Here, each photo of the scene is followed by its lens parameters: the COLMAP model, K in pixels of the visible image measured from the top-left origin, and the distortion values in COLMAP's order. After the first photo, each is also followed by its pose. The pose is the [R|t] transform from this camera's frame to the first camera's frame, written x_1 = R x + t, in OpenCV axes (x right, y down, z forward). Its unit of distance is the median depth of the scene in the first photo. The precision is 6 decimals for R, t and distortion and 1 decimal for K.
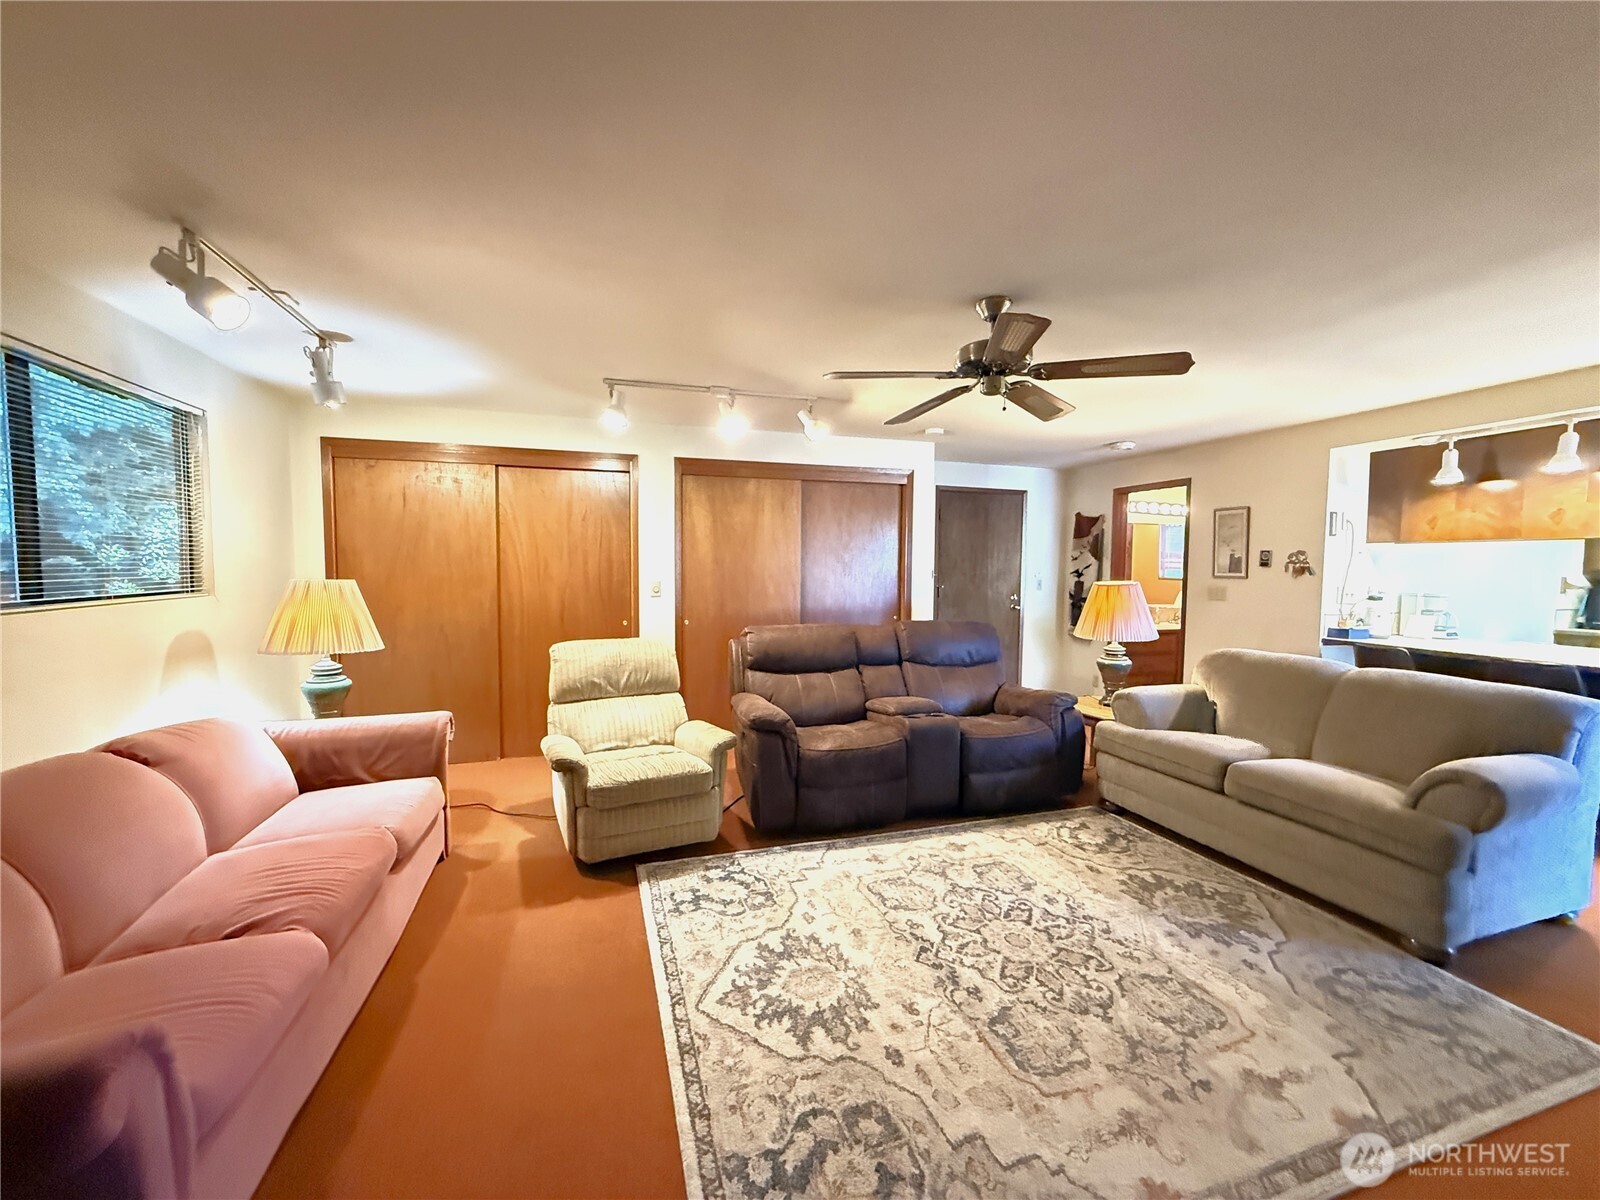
lens RADIAL K [[636.3, 0, 794.4], [0, 636.3, 601.6], [0, 0, 1]] dist [-0.000991, -0.000118]
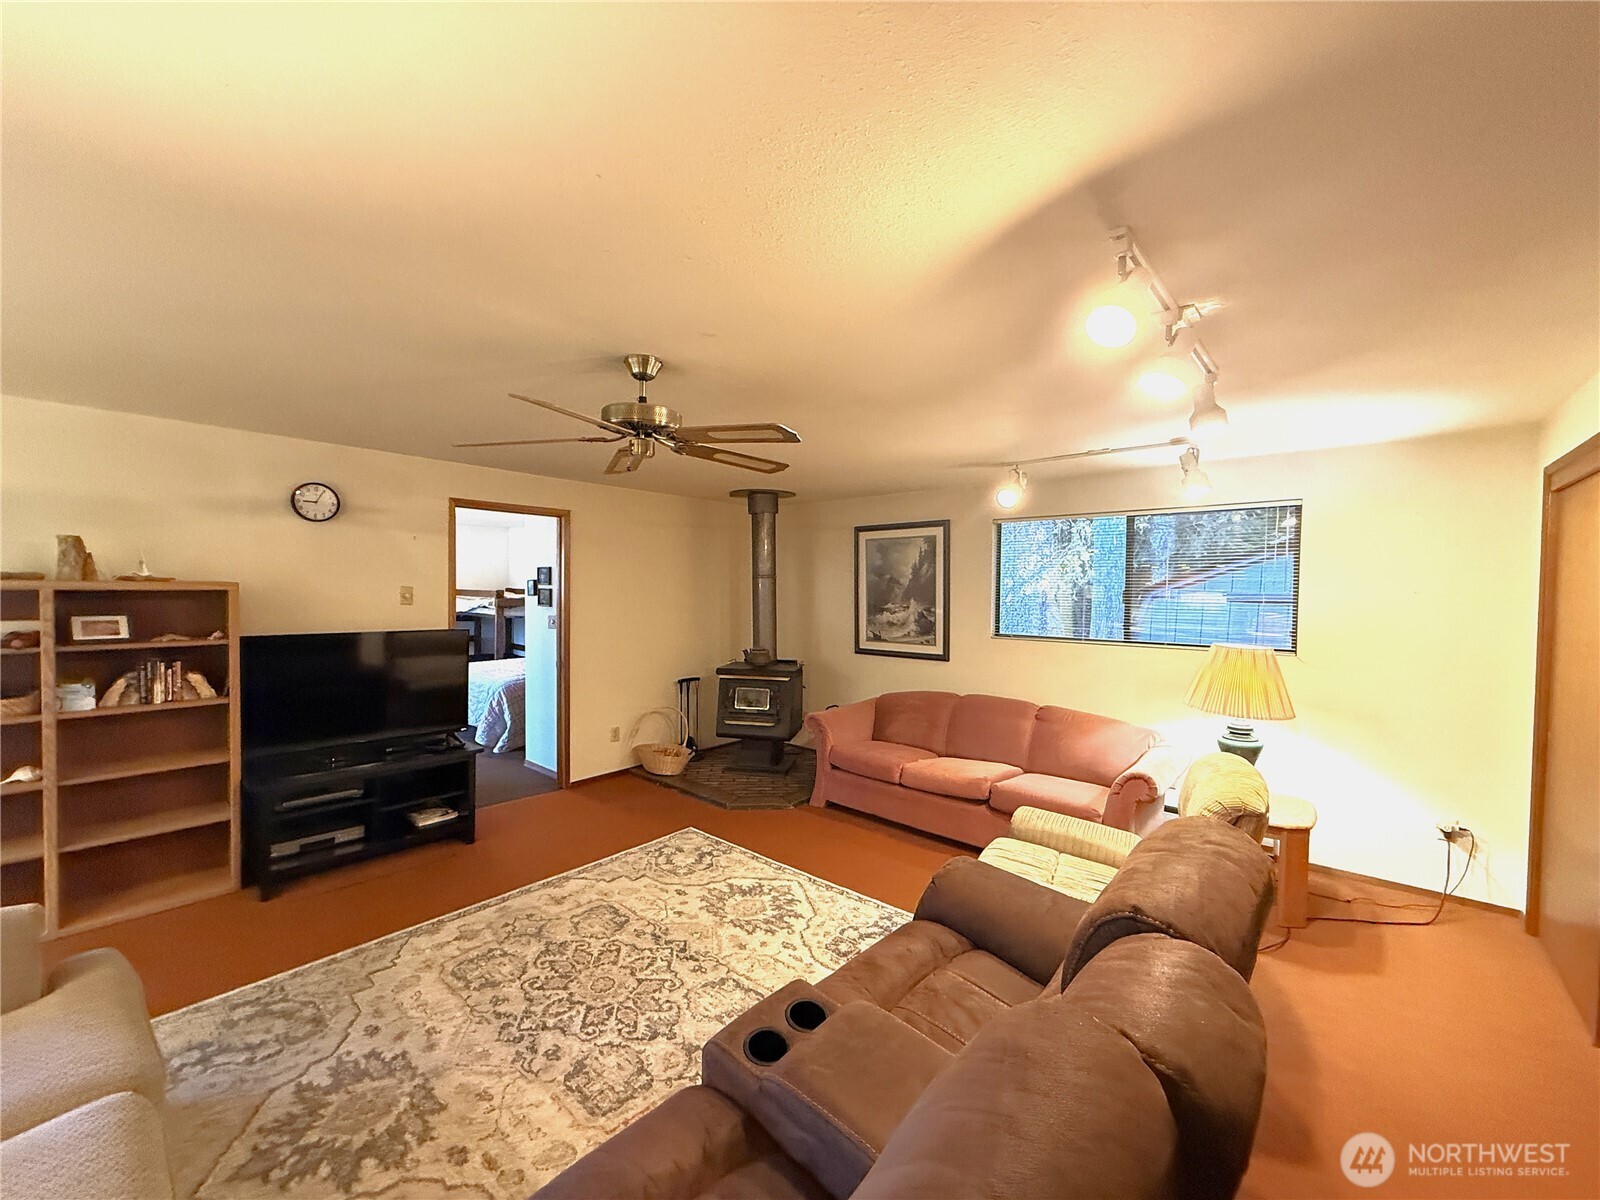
lens RADIAL K [[636.3, 0, 794.4], [0, 636.3, 601.6], [0, 0, 1]] dist [-0.000991, -0.000118]
pose [[-0.852874, -0.002963, -0.522108, 0.676935], [-0.046199, 0.996490, 0.069812, -0.210013], [0.520069, 0.083662, -0.850017, 2.151048]]
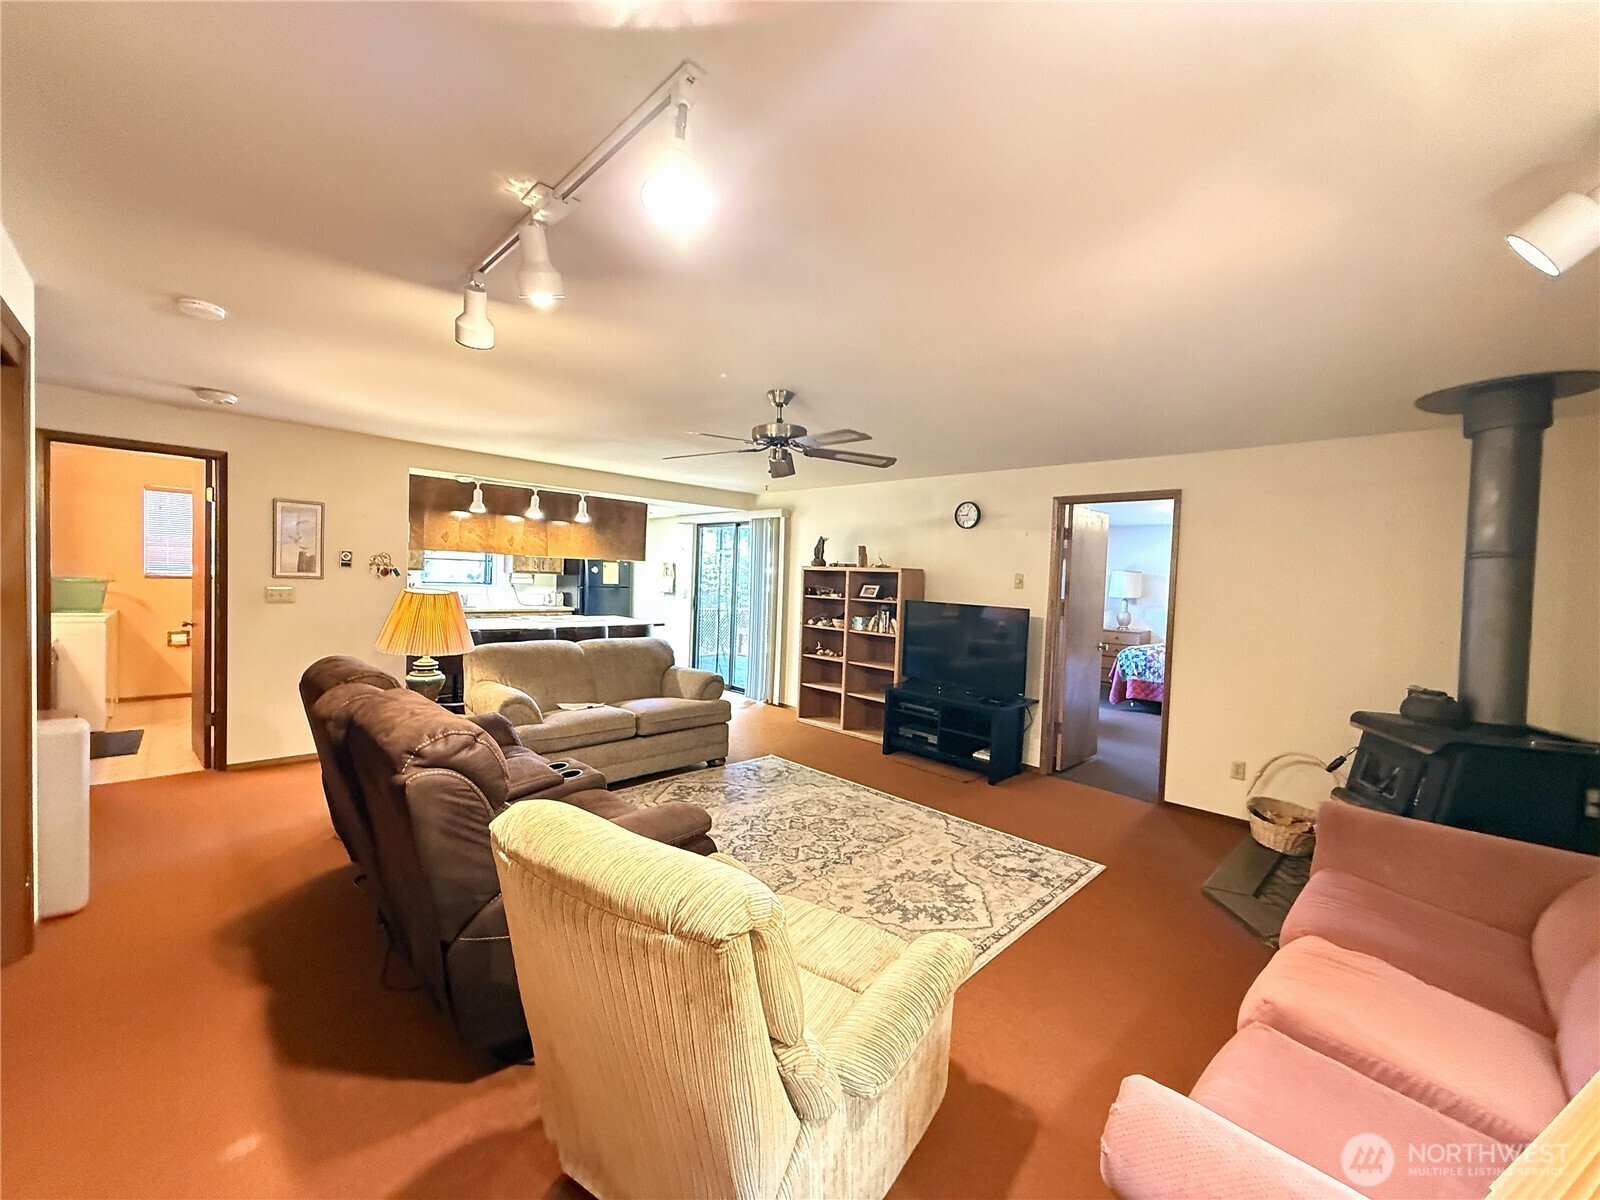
lens RADIAL K [[636.3, 0, 794.4], [0, 636.3, 601.6], [0, 0, 1]] dist [-0.000991, -0.000118]
pose [[-0.456134, -0.056957, 0.888087, -1.014451], [0.008012, 0.997646, 0.068099, -0.135581], [-0.889875, 0.038177, -0.454604, 1.767734]]
